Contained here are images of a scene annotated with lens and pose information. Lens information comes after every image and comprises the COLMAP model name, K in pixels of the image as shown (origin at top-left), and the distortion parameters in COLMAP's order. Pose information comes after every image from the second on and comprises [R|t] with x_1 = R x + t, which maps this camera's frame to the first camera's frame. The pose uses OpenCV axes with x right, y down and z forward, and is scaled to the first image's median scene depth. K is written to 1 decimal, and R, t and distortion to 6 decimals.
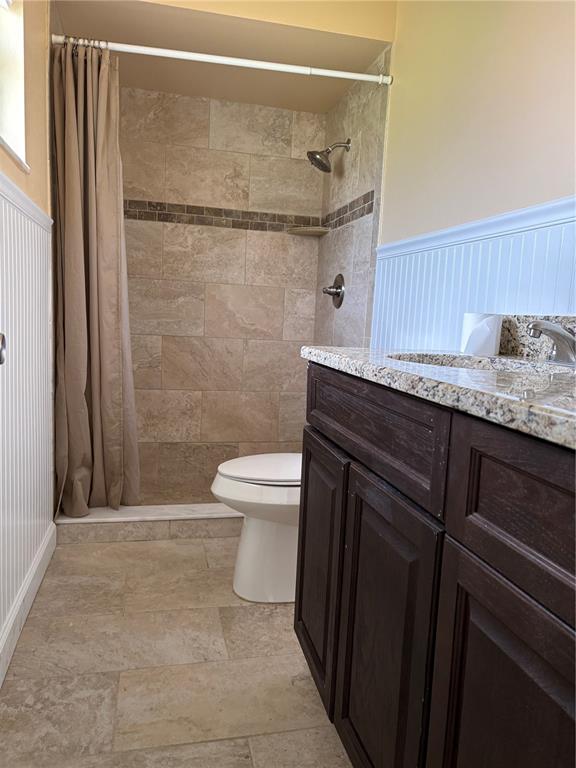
lens RADIAL K [[582.6, 0, 289.7], [0, 582.6, 379.2], [0, 0, 1]] dist [0.045538, -0.036714]
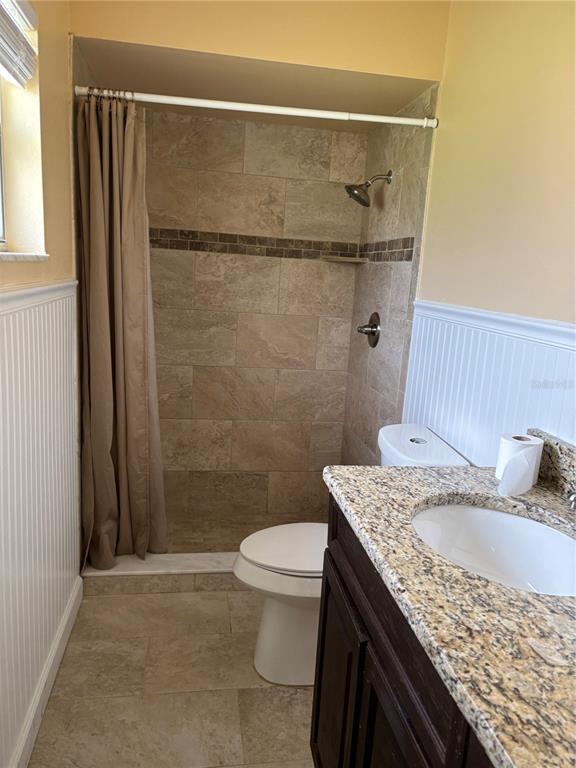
lens RADIAL K [[582.6, 0, 294.5], [0, 582.6, 387.6], [0, 0, 1]] dist [0.045538, -0.036714]
pose [[0.997934, 0.027340, -0.058145, 0.014638], [-0.023100, 0.997108, 0.072397, -0.156936], [0.059956, -0.070904, 0.995680, 0.038969]]
